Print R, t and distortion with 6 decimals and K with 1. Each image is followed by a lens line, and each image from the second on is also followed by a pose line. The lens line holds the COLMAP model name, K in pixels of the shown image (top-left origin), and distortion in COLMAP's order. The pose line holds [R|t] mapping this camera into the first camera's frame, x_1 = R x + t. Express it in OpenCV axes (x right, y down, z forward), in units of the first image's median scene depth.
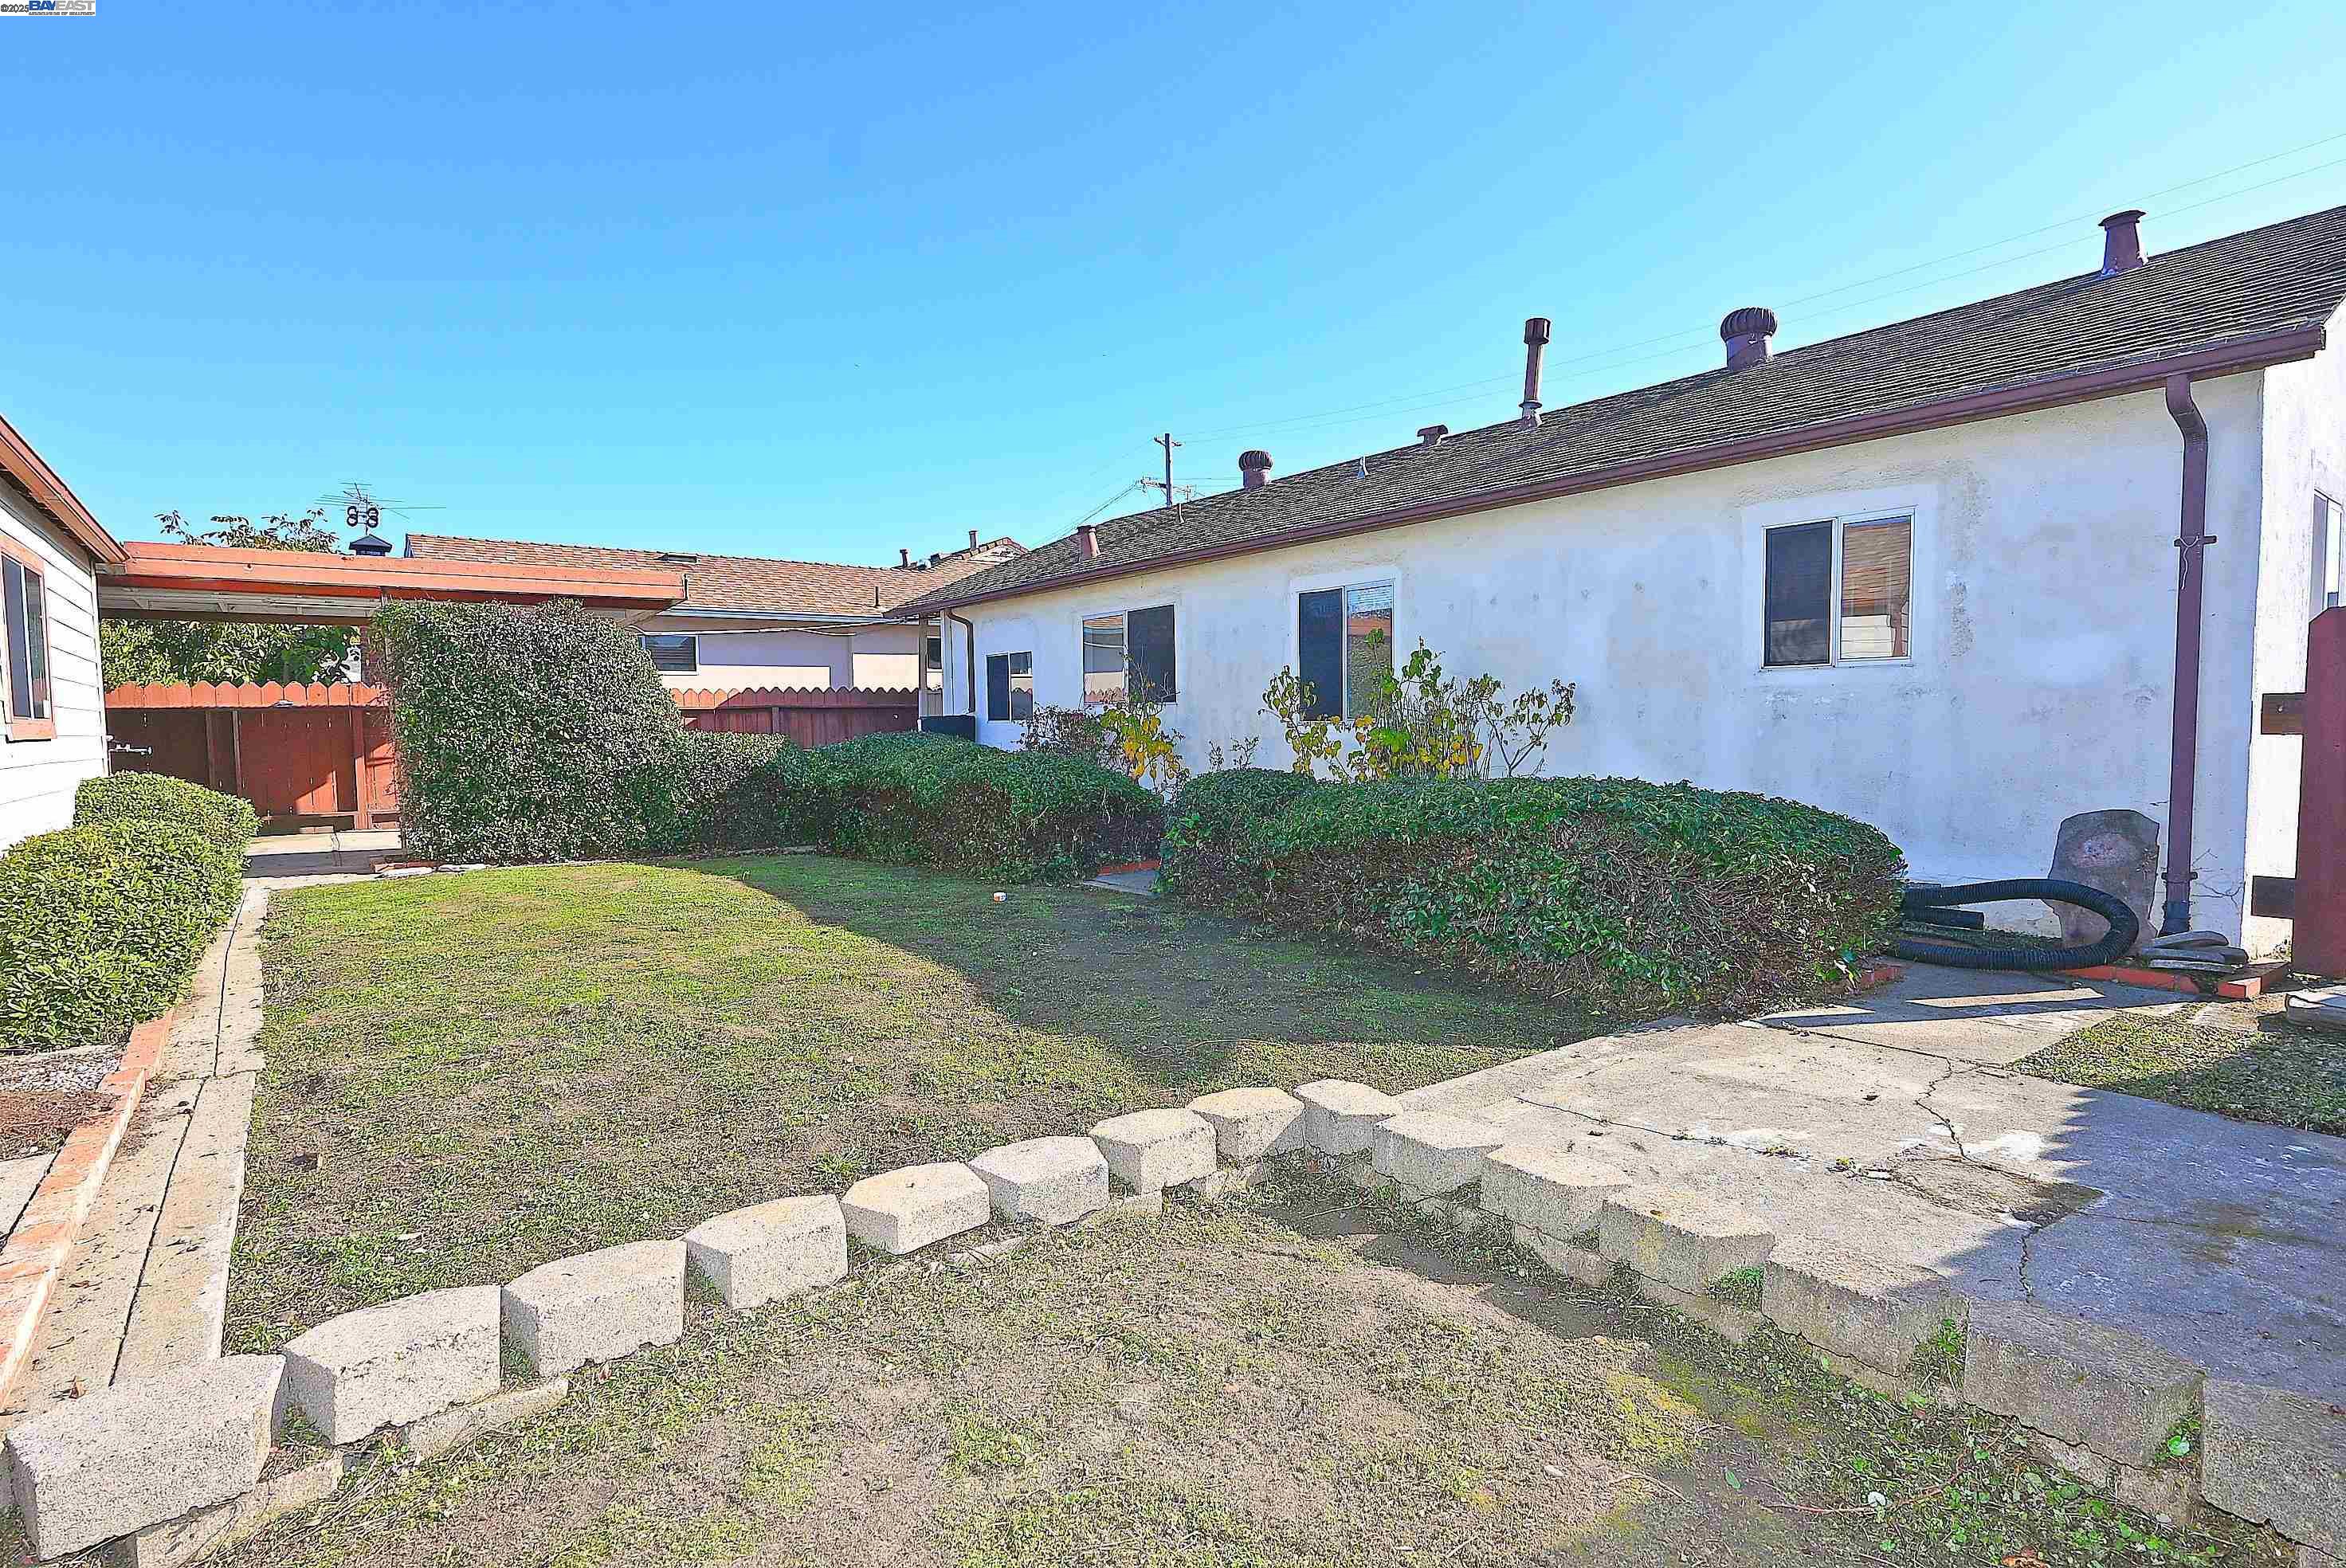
lens RADIAL K [[1167.7, 0, 1176.3], [0, 1167.7, 787.4], [0, 0, 1]] dist [-0.003254, 0.001312]
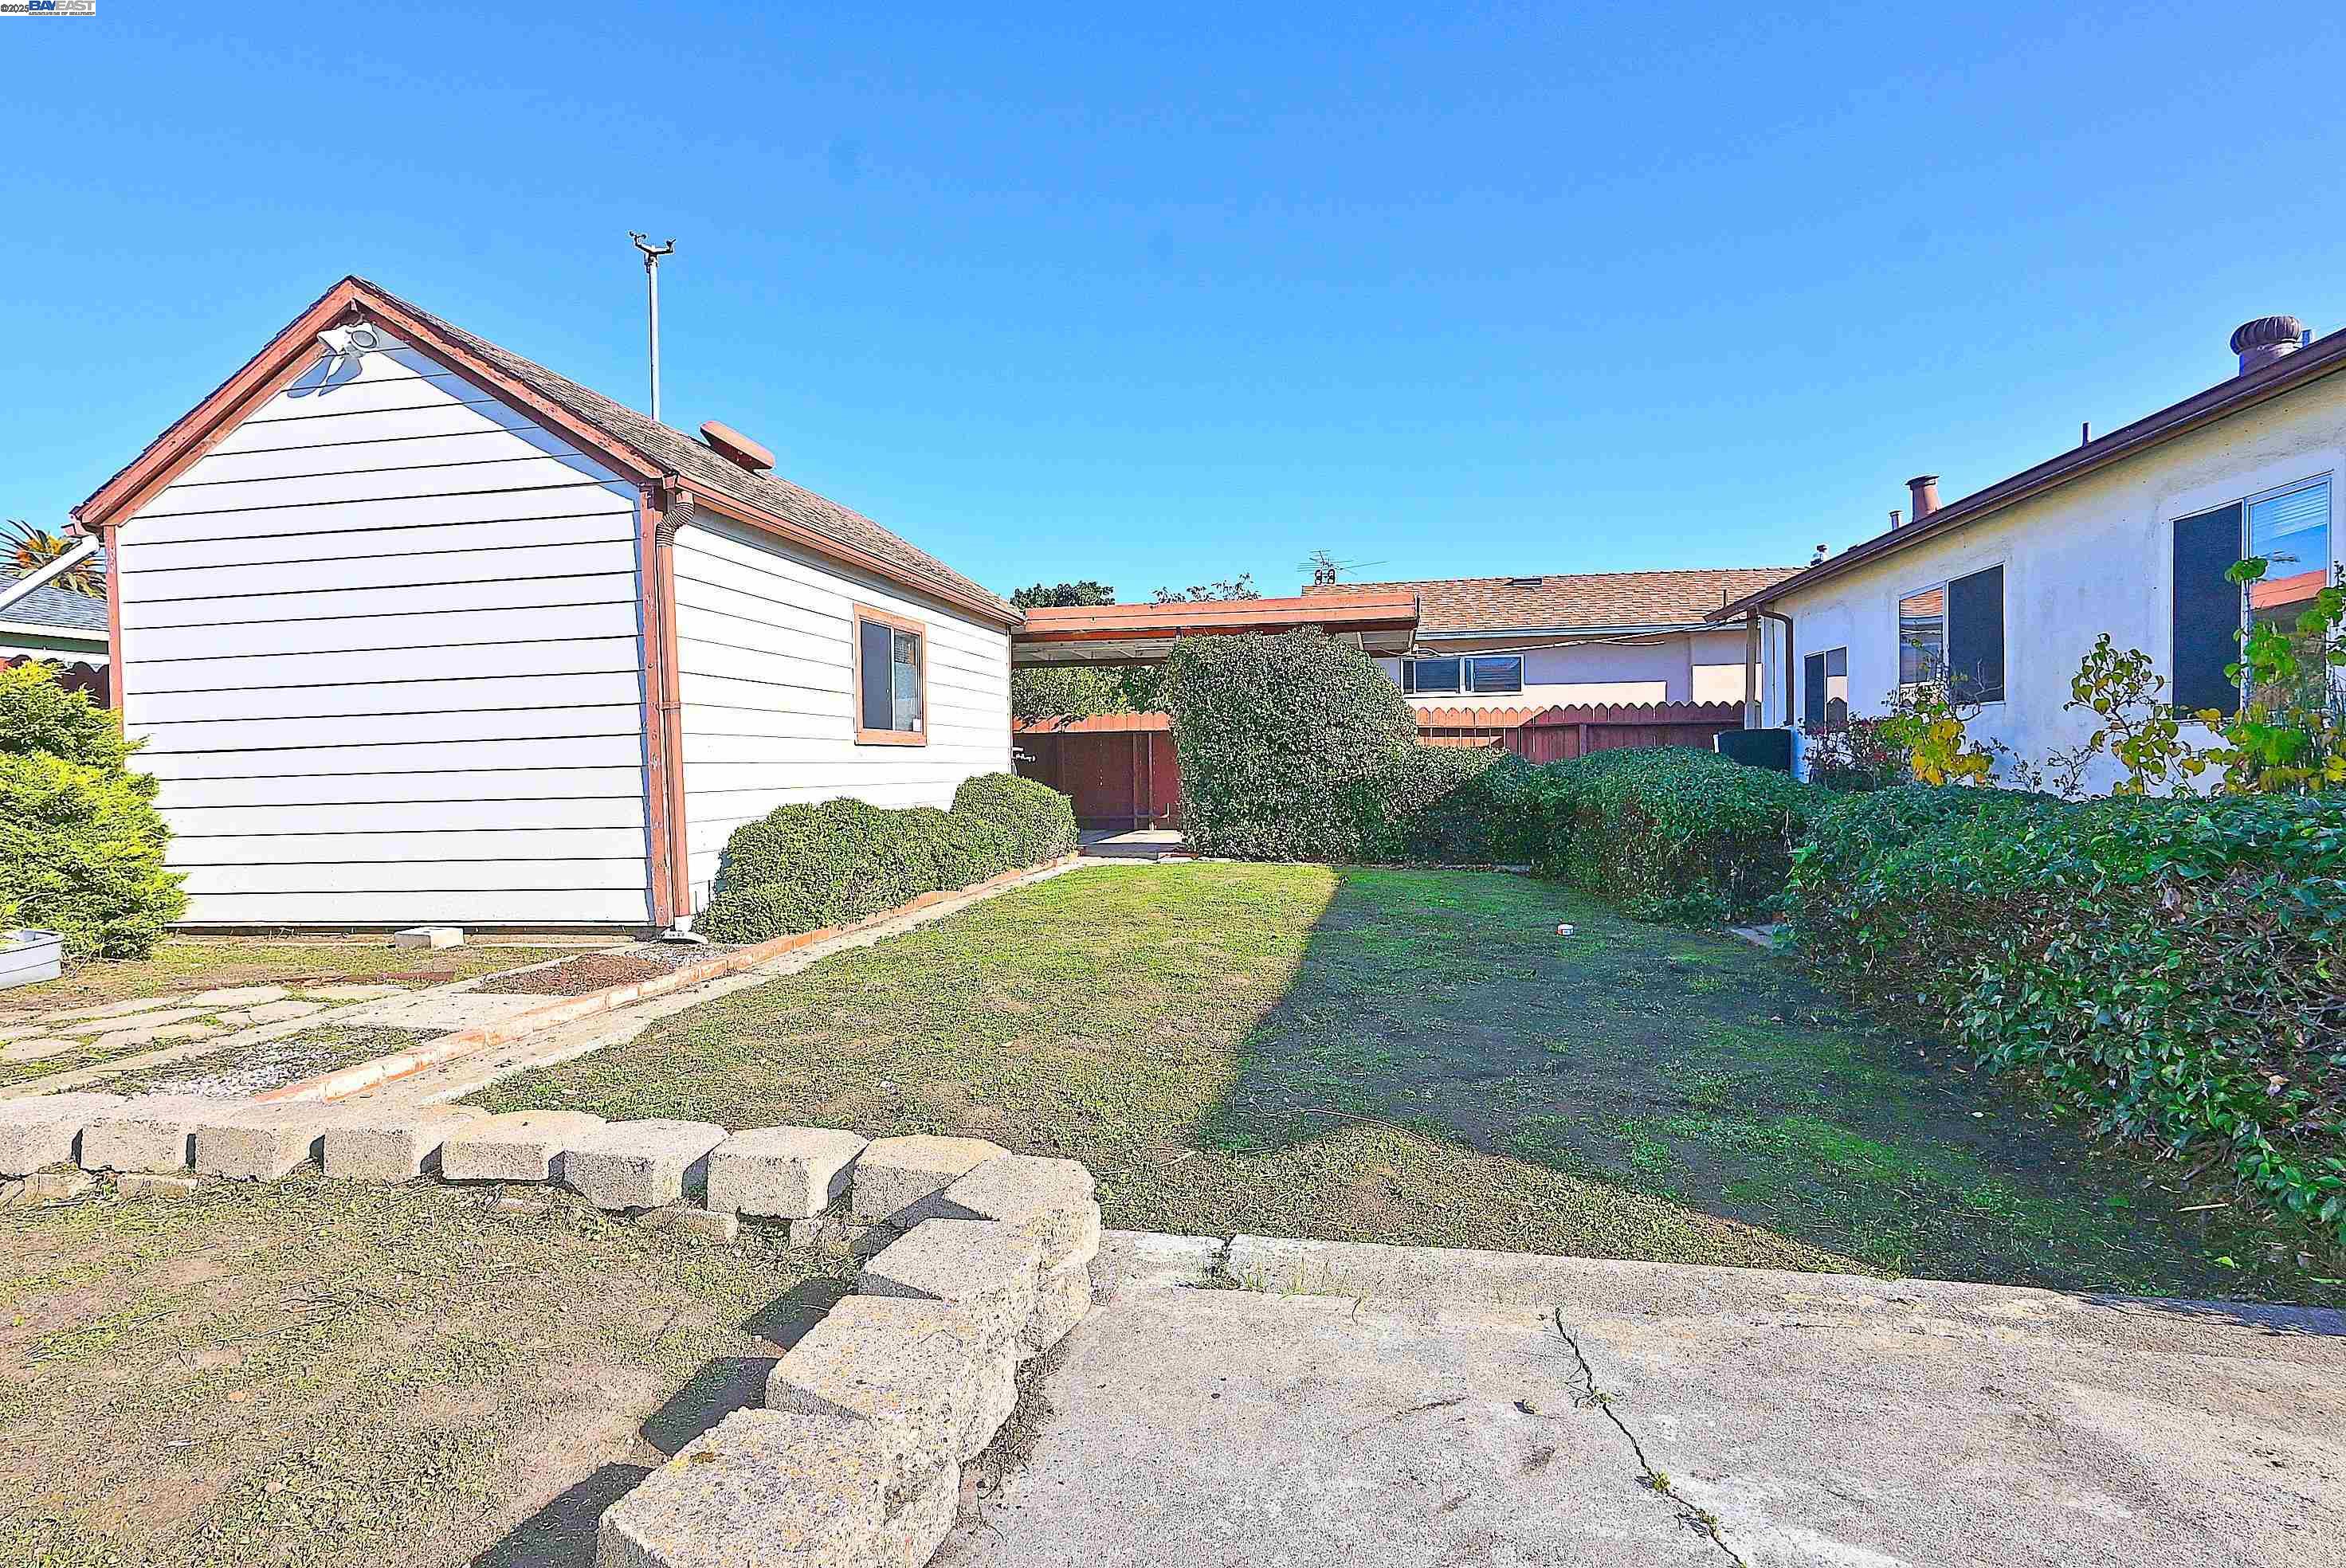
lens RADIAL K [[1167.7, 0, 1176.3], [0, 1167.7, 787.4], [0, 0, 1]] dist [-0.003254, 0.001312]
pose [[0.671656, 0.018909, -0.740622, 0.217481], [-0.038706, 0.999205, -0.009592, 0.007474], [0.739851, 0.035109, 0.671854, 0.171415]]
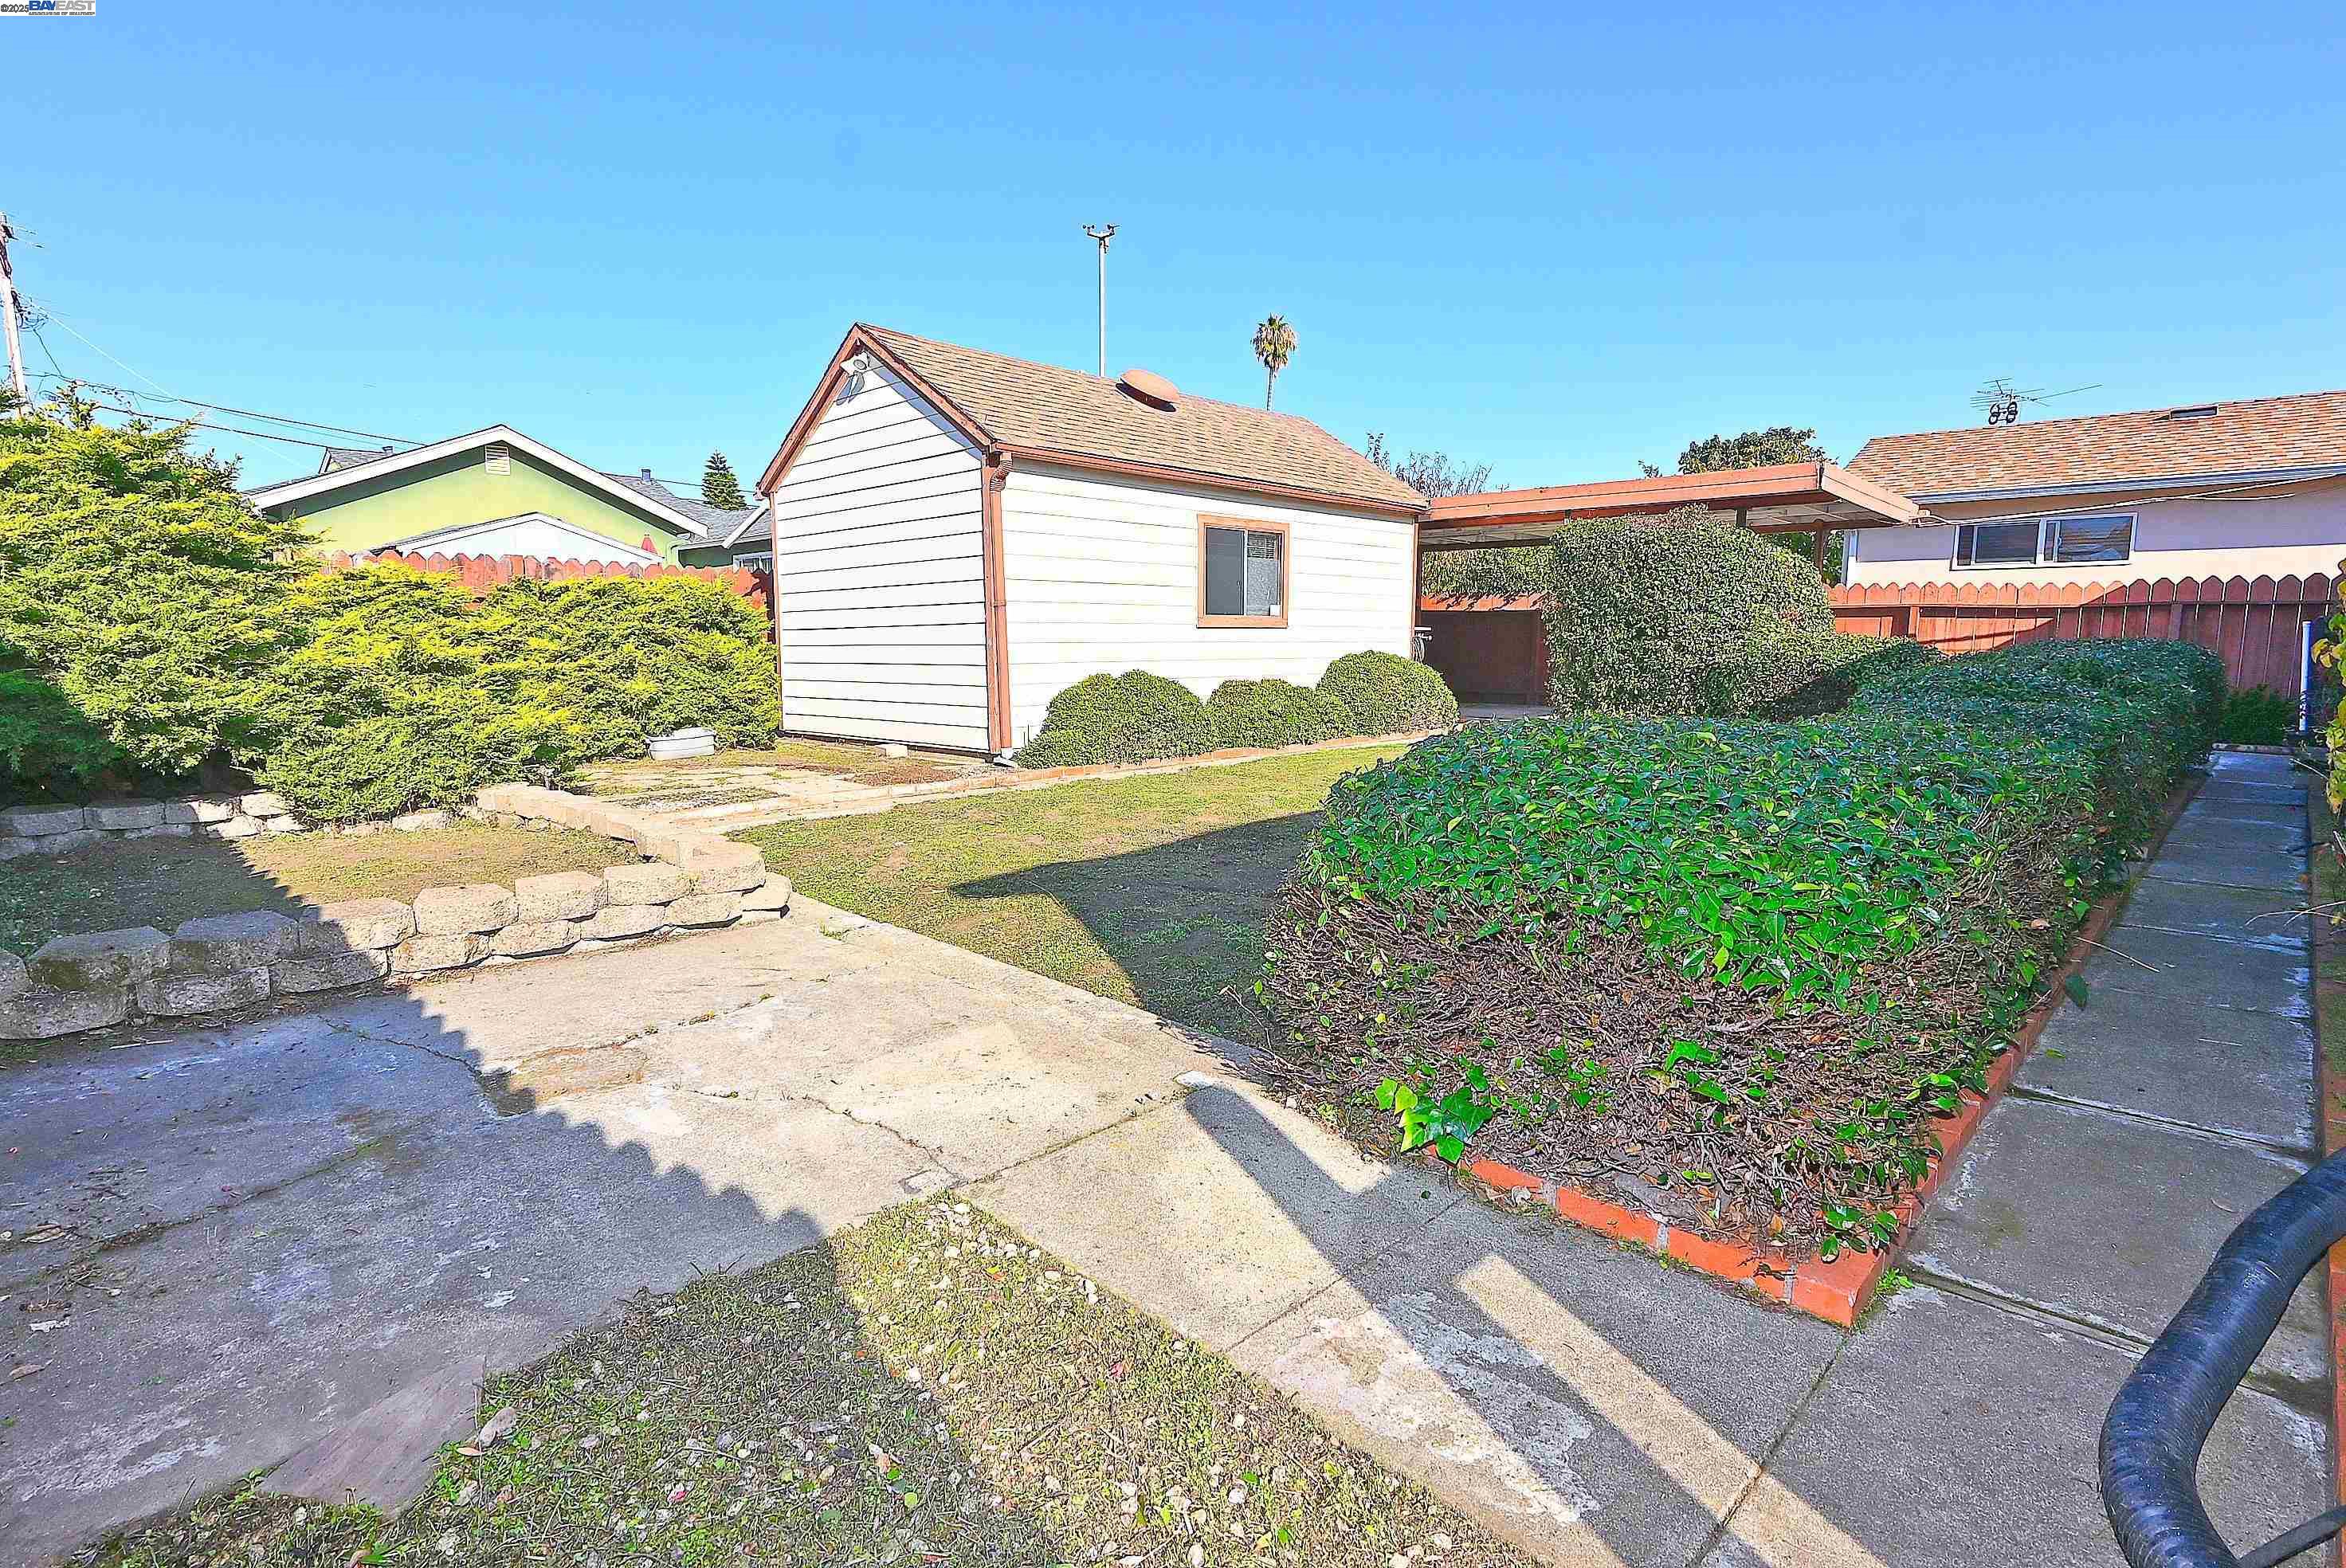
lens RADIAL K [[1176.3, 0, 1176.5], [0, 1176.3, 786.5], [0, 0, 1]] dist [-0.003543, 0.002601]
pose [[0.131871, 0.142817, -0.980925, 0.508899], [-0.062231, 0.988808, 0.135598, -0.023255], [0.989311, 0.043162, 0.139283, 0.402449]]
